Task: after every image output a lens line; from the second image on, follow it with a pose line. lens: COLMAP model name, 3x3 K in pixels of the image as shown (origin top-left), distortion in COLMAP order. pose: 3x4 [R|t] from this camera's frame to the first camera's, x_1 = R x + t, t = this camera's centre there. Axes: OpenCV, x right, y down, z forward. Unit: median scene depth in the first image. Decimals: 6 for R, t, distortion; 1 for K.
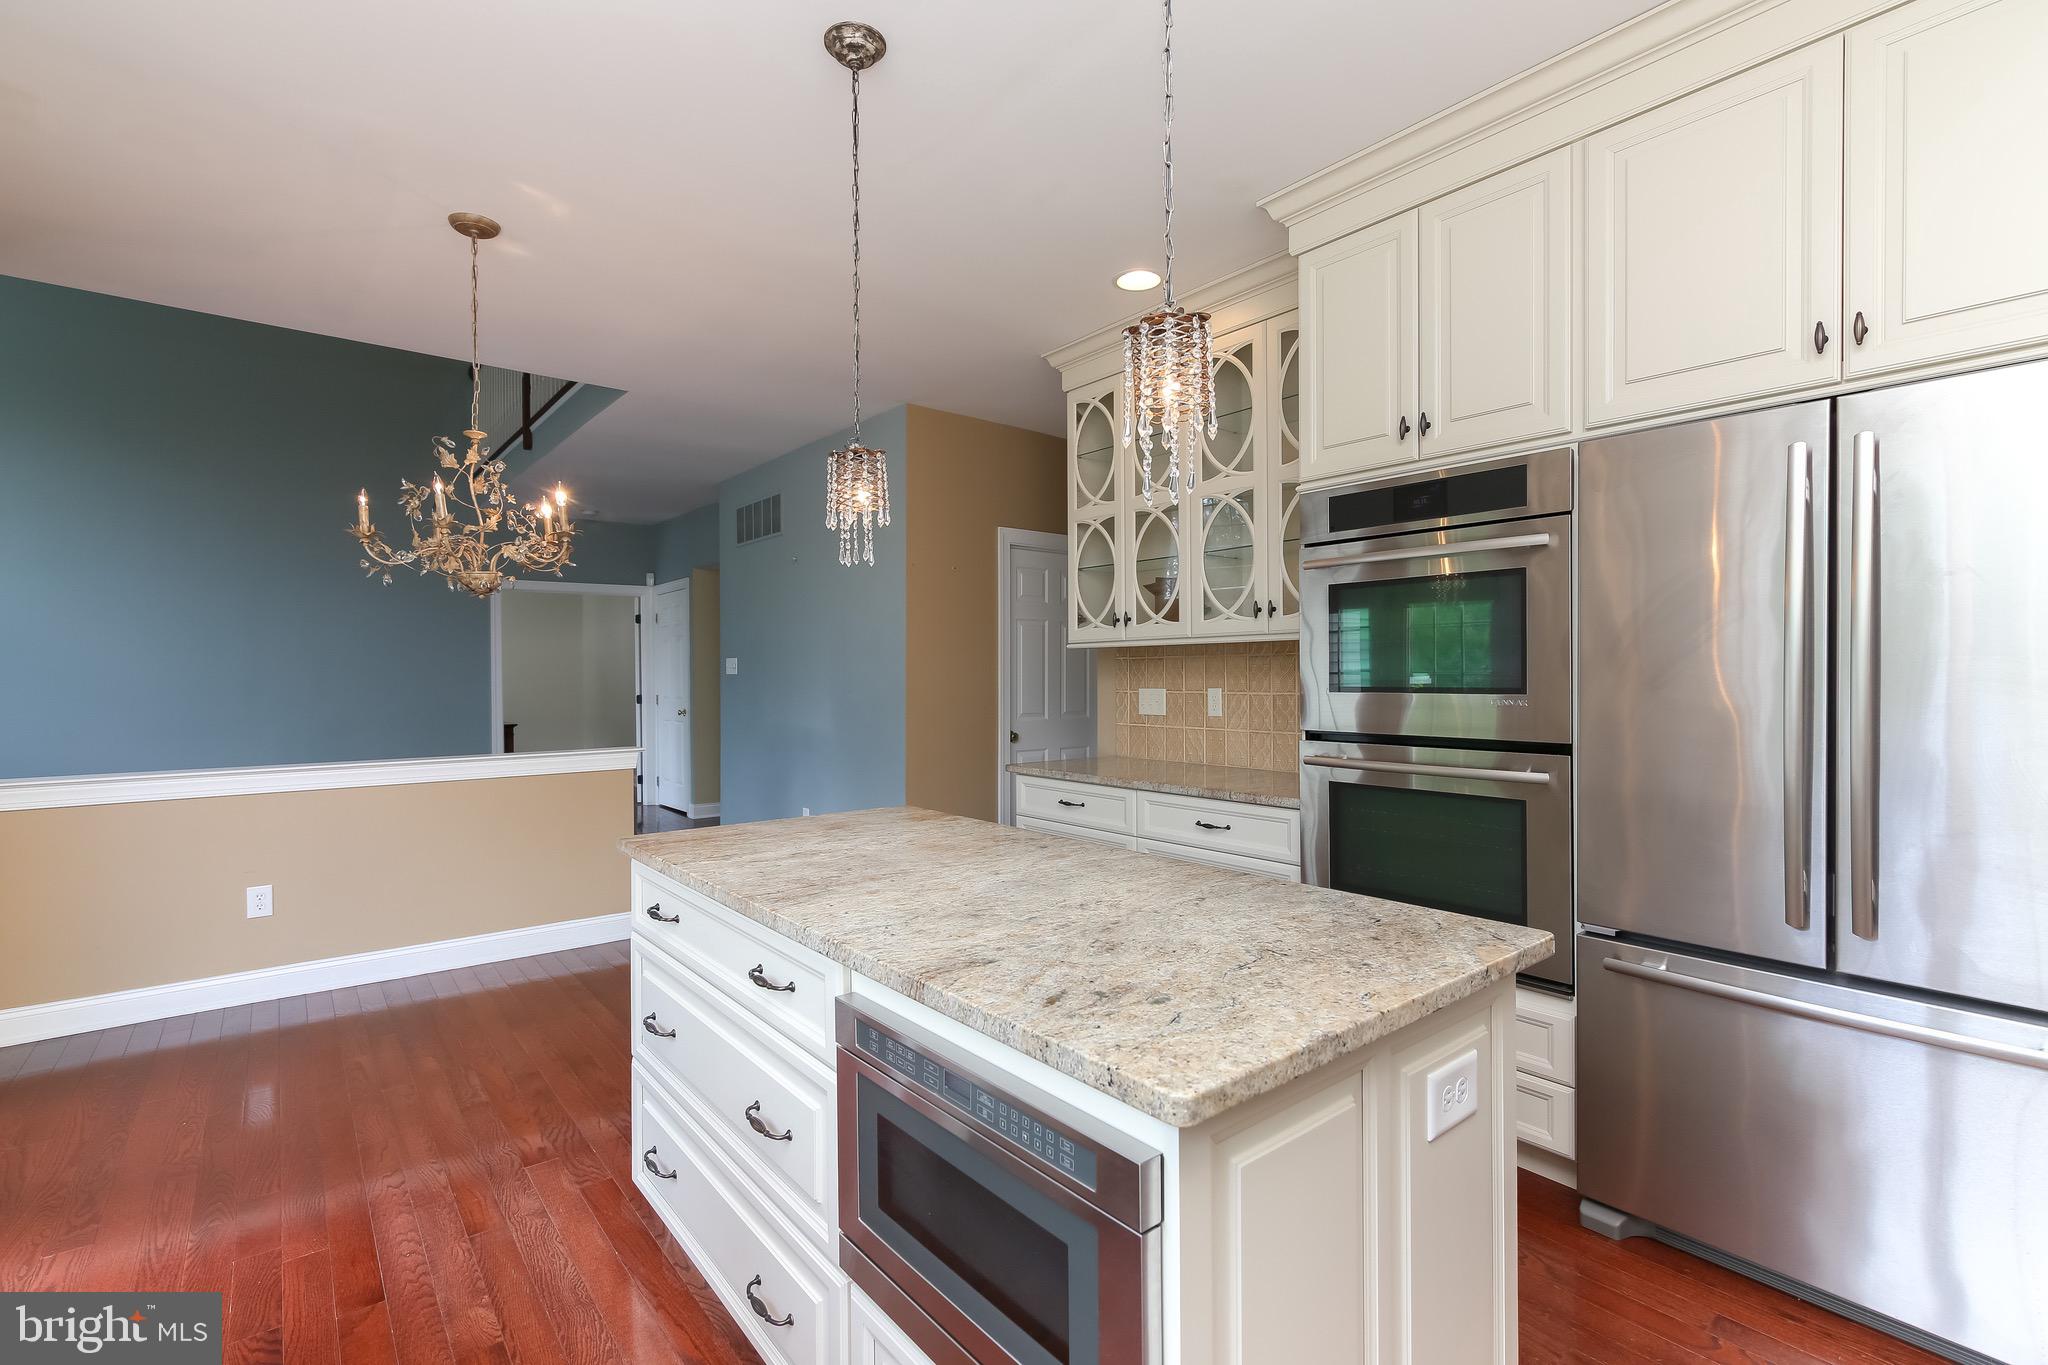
lens RADIAL K [[929.2, 0, 1022.0], [0, 929.2, 680.3], [0, 0, 1]] dist [0.005584, 0.000883]
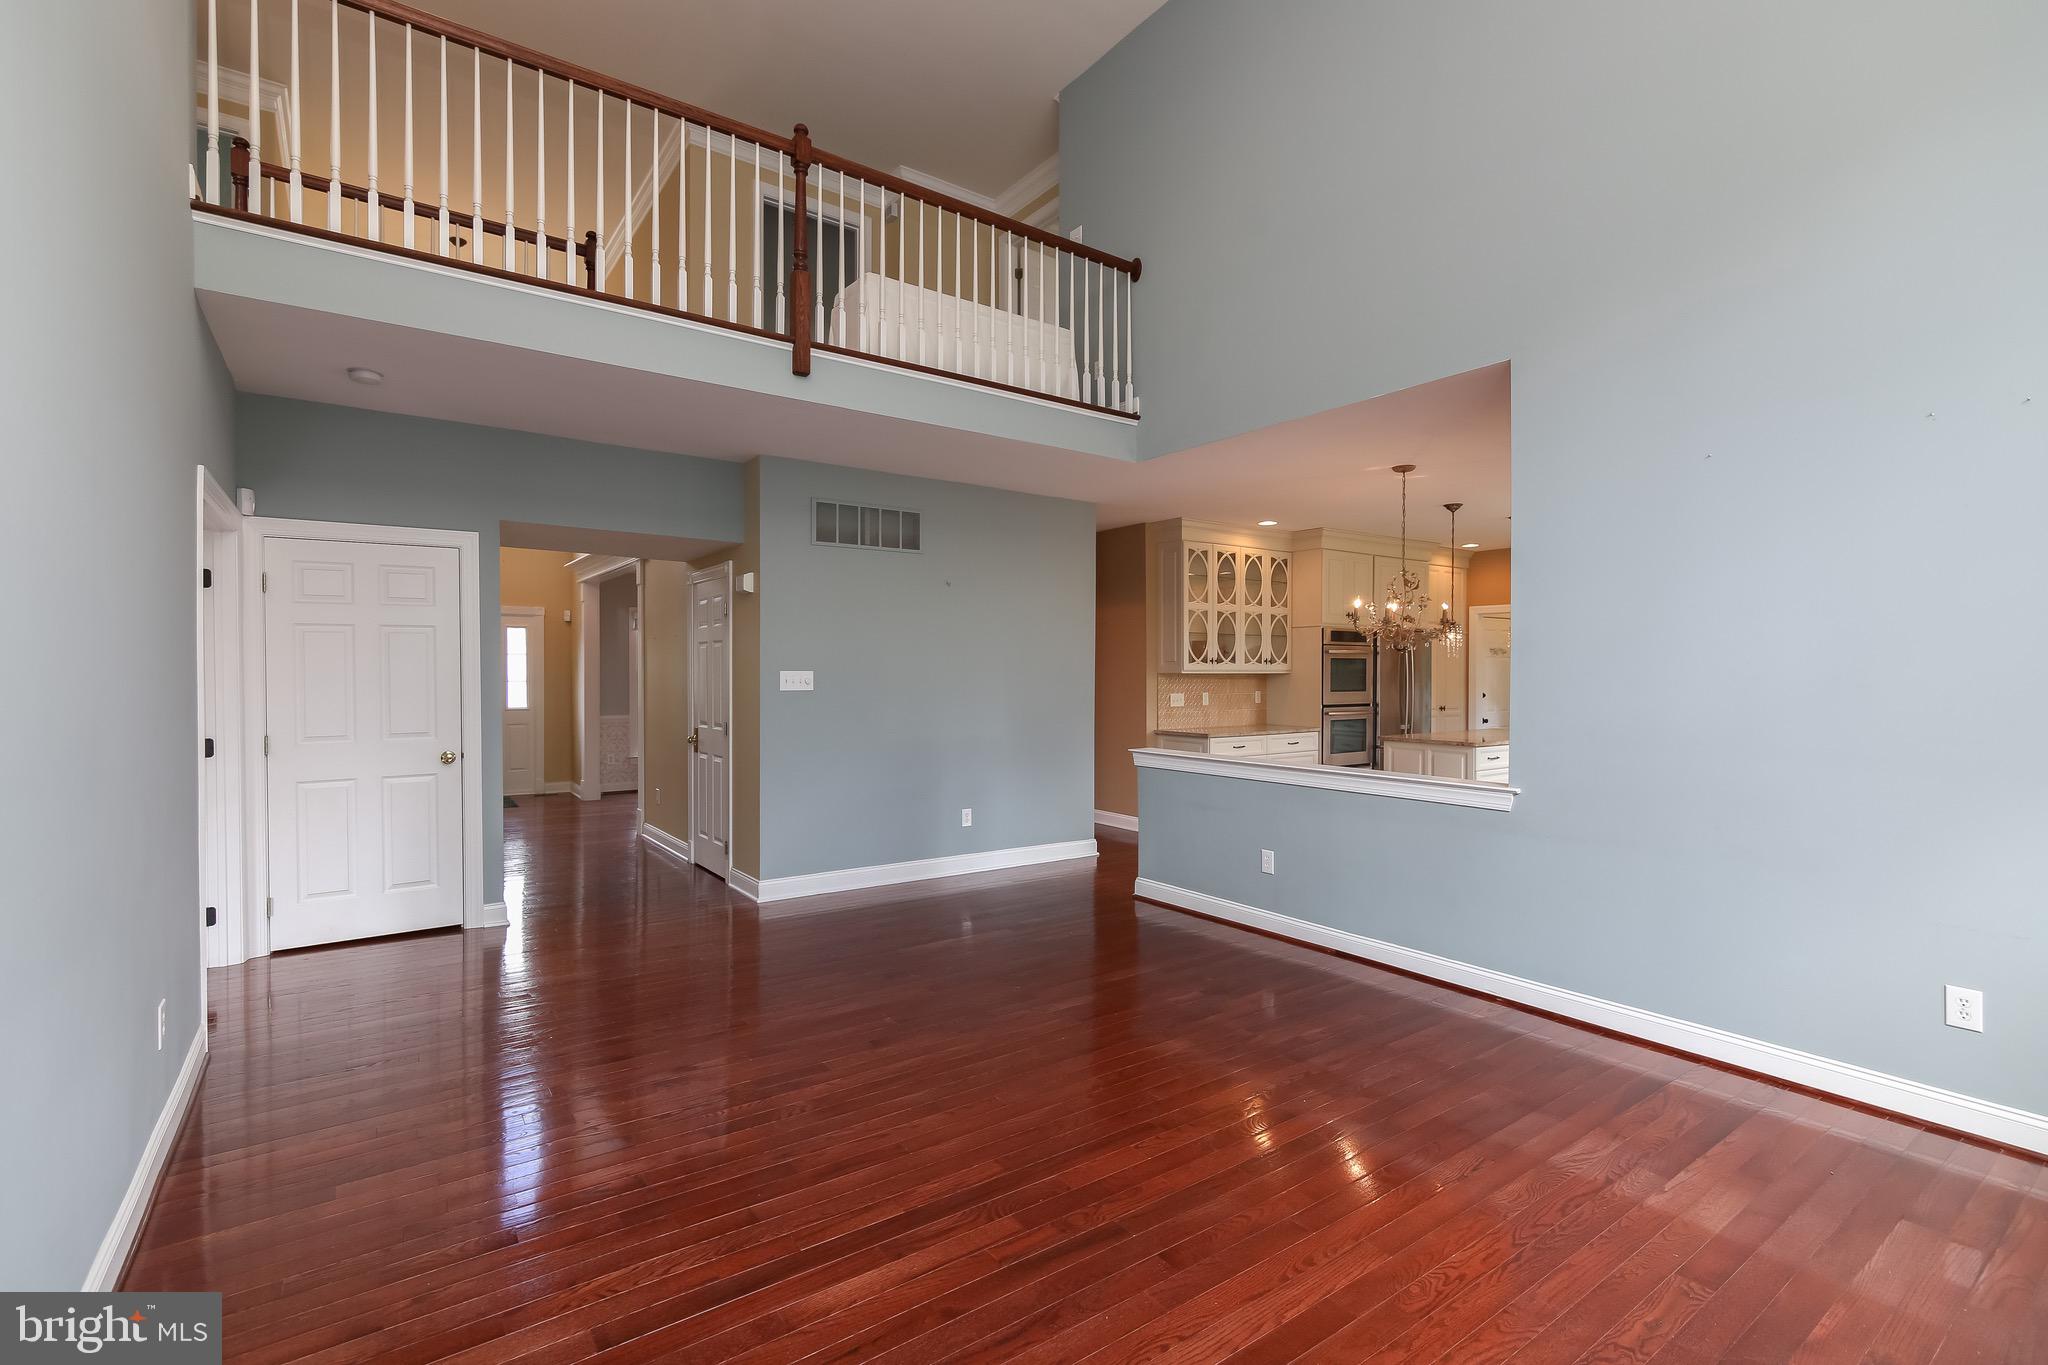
lens RADIAL K [[929.2, 0, 1023.3], [0, 929.2, 683.0], [0, 0, 1]] dist [0.005584, 0.000883]
pose [[0.058627, -0.004057, 0.998272, -2.026284], [0.004989, 0.999980, 0.003771, -0.025330], [-0.998267, 0.004760, 0.058646, 1.306749]]
